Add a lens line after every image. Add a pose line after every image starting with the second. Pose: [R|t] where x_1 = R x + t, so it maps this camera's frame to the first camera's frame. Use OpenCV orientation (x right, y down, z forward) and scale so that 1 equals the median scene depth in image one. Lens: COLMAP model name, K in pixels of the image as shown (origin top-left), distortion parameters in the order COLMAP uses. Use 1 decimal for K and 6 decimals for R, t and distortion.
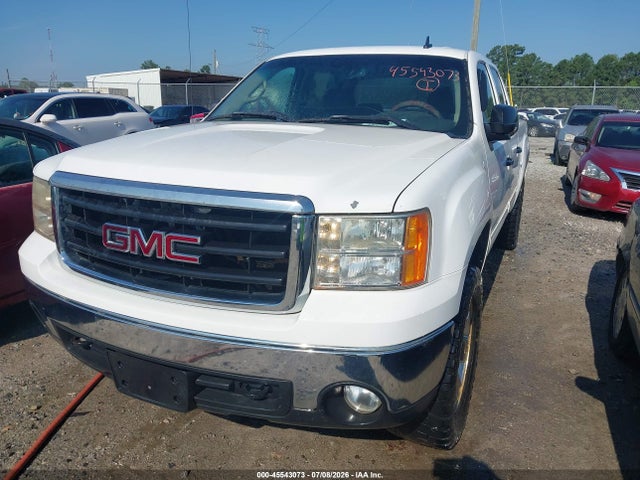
lens RADIAL K [[500.2, 0, 320.0], [0, 500.2, 240.0], [0, 0, 1]] dist [0.009123, -0.001560]
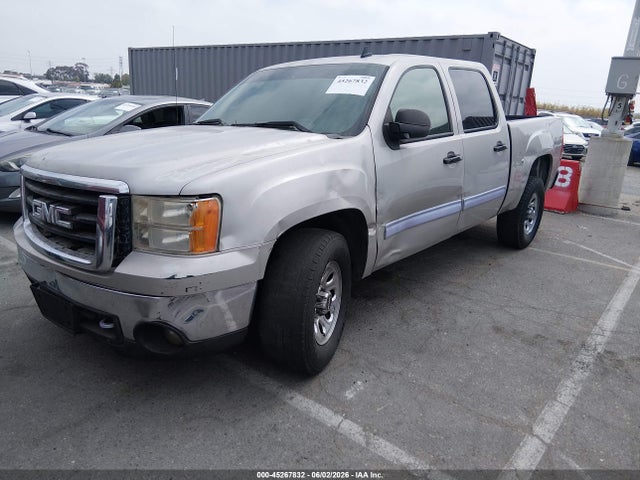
lens RADIAL K [[494.7, 0, 320.0], [0, 494.7, 240.0], [0, 0, 1]] dist [0.029900, -0.039217]
pose [[0.956937, 0.051725, -0.285651, 0.535519], [-0.050769, 0.998652, 0.010759, 0.019522], [0.285822, 0.004206, 0.958273, -0.097751]]
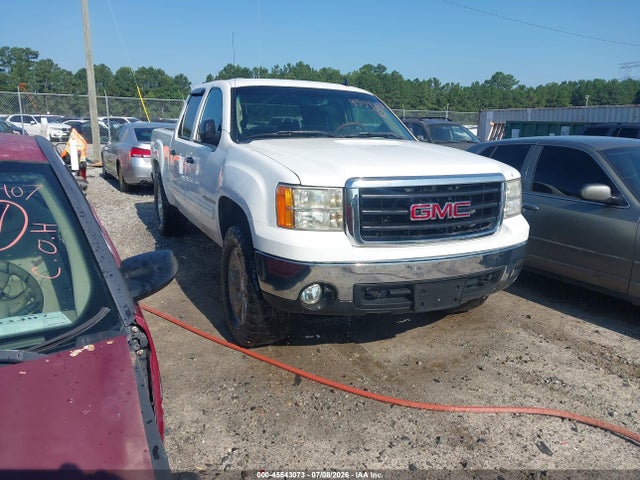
lens RADIAL K [[500.2, 0, 320.0], [0, 500.2, 240.0], [0, 0, 1]] dist [0.009123, -0.001560]
pose [[0.655630, -0.174564, 0.734627, -1.236412], [0.185383, 0.980345, 0.067503, -0.057896], [-0.731972, 0.091931, 0.675105, 0.108483]]
